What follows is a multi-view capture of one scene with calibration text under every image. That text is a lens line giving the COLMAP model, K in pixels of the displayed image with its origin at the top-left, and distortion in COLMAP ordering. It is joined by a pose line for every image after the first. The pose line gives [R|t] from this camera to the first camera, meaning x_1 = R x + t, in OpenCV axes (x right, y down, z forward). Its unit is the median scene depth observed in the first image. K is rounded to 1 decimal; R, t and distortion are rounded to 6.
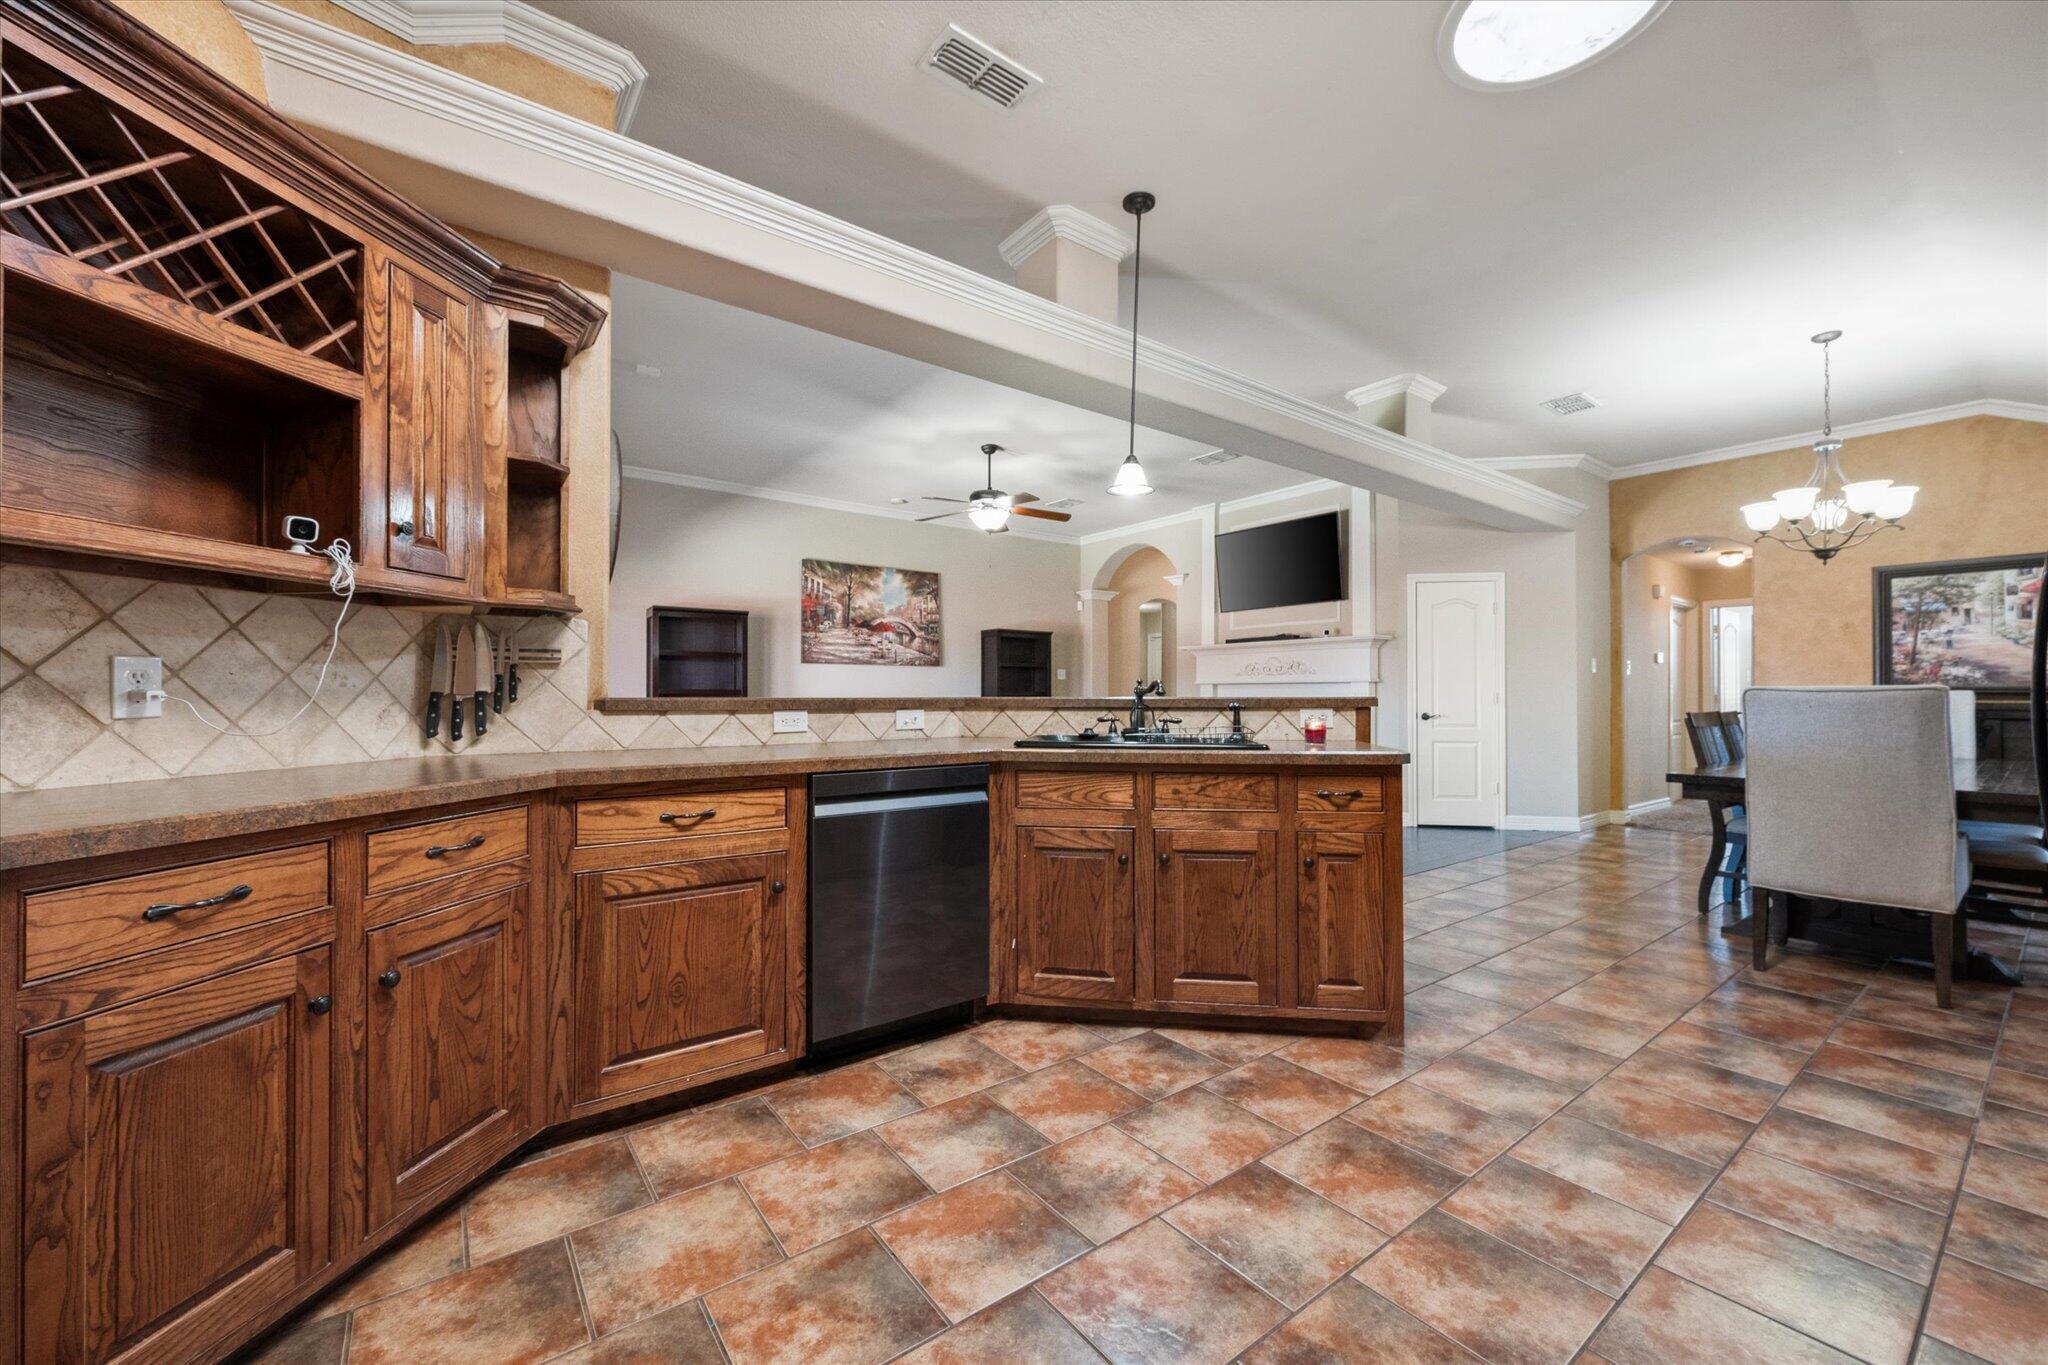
lens RADIAL K [[801.2, 0, 1018.2], [0, 801.2, 694.8], [0, 0, 1]] dist [-0.002741, -0.000041]
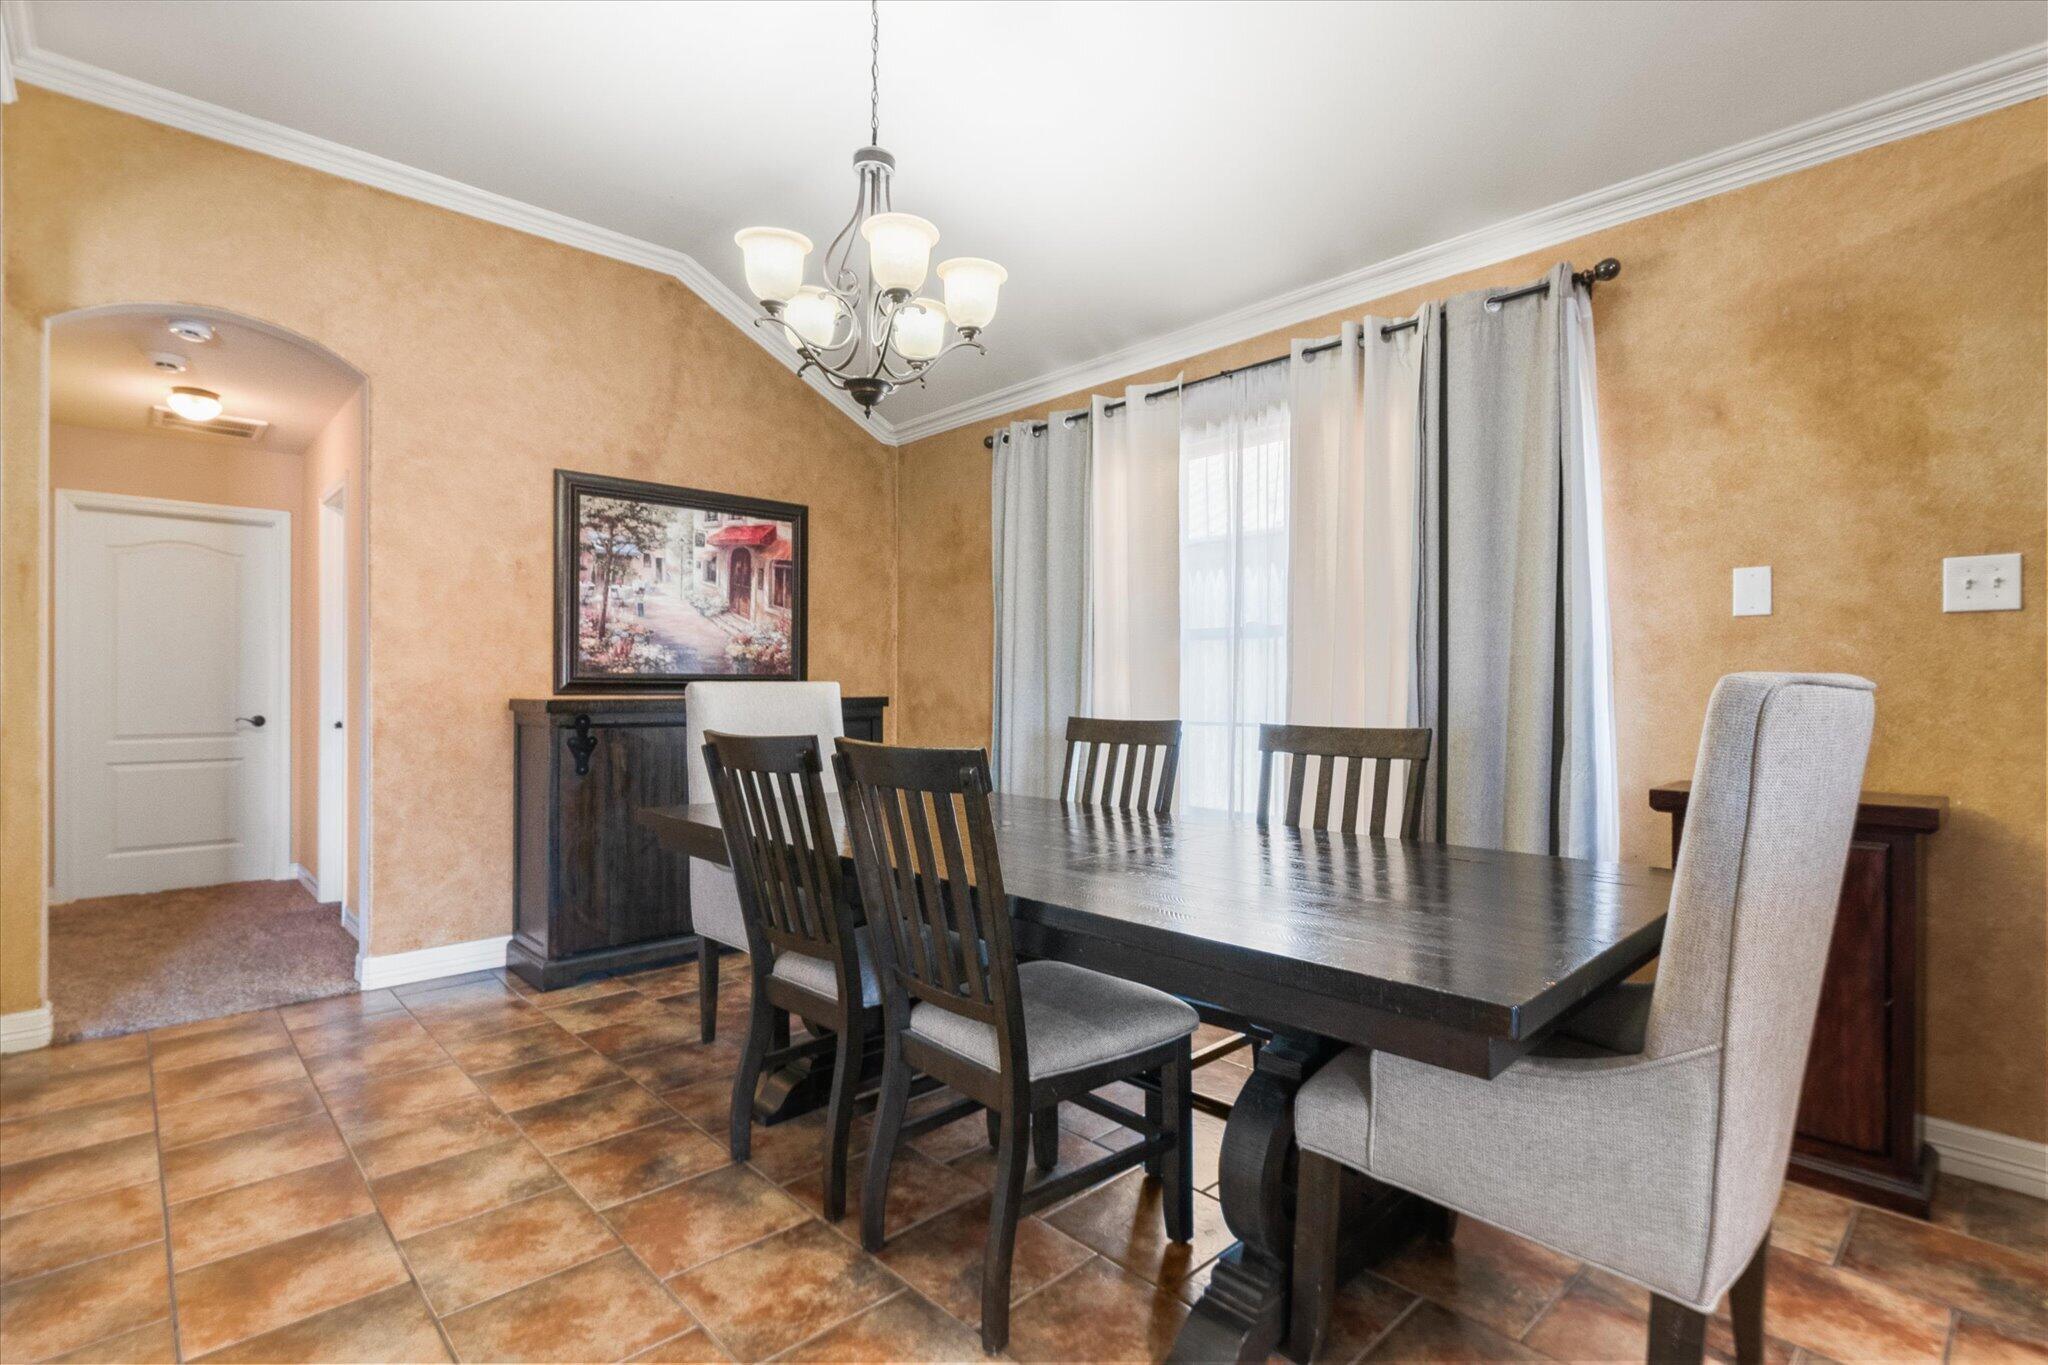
lens RADIAL K [[943.4, 0, 1030.9], [0, 943.4, 684.3], [0, 0, 1]] dist [-0.004093, -0.000051]
pose [[-0.126198, 0.001176, 0.992004, 0.248307], [-0.003119, 0.999994, -0.001582, -0.001405], [-0.992000, -0.003293, -0.126194, 0.536880]]
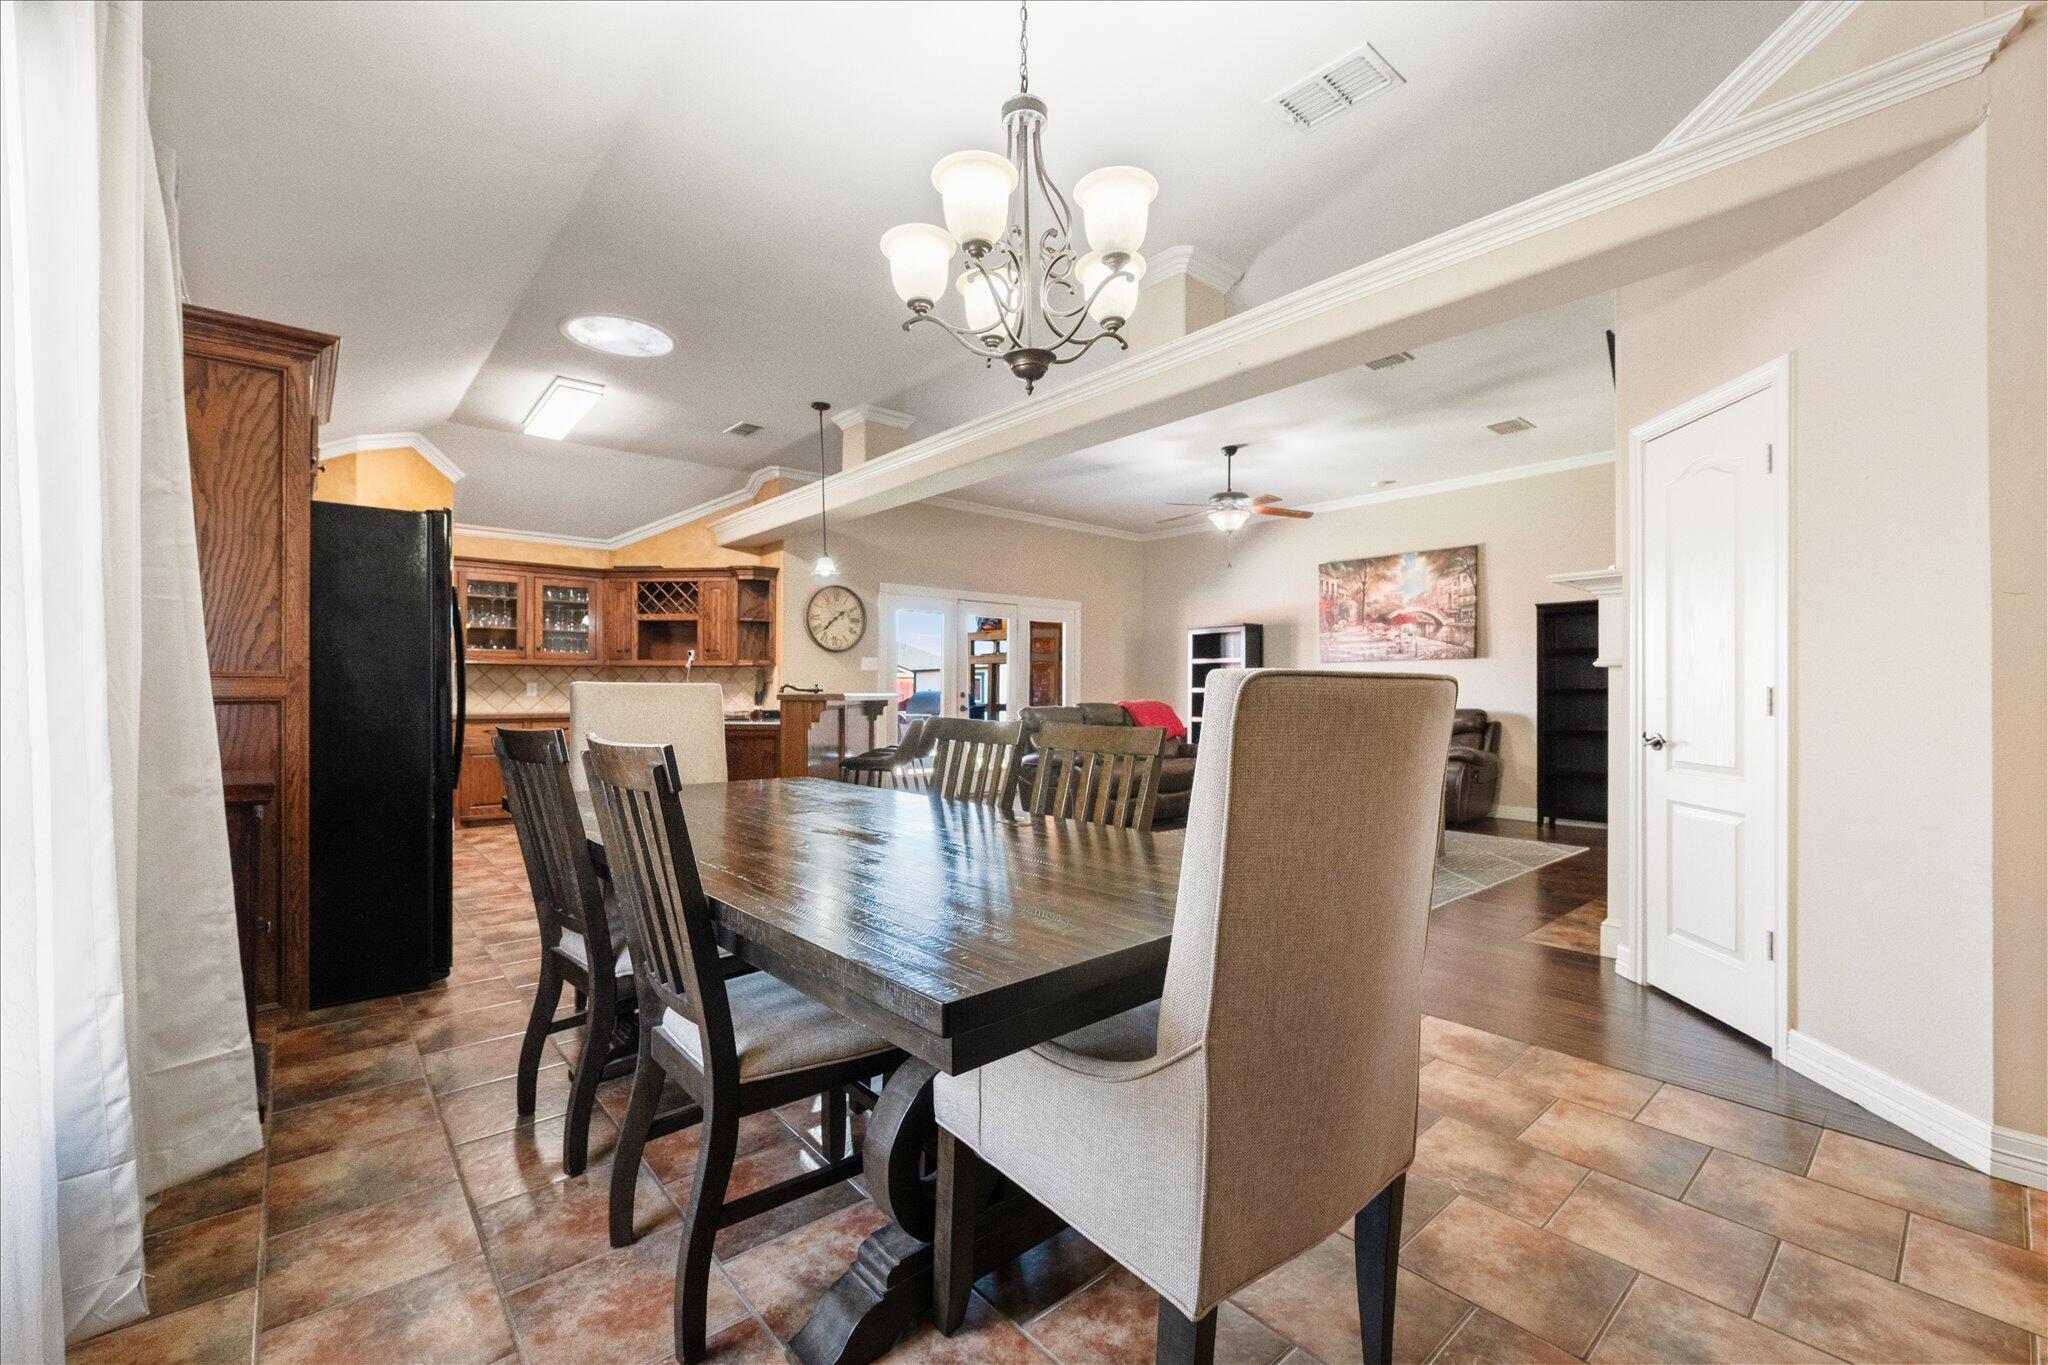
lens RADIAL K [[855.2, 0, 1026.0], [0, 855.2, 686.0], [0, 0, 1]] dist [0.001195, 0.000166]
pose [[0.074295, -0.009302, -0.997193, 0.819031], [-0.000774, 0.999956, -0.009385, 0.001242], [0.997236, 0.001469, 0.074284, 0.531534]]
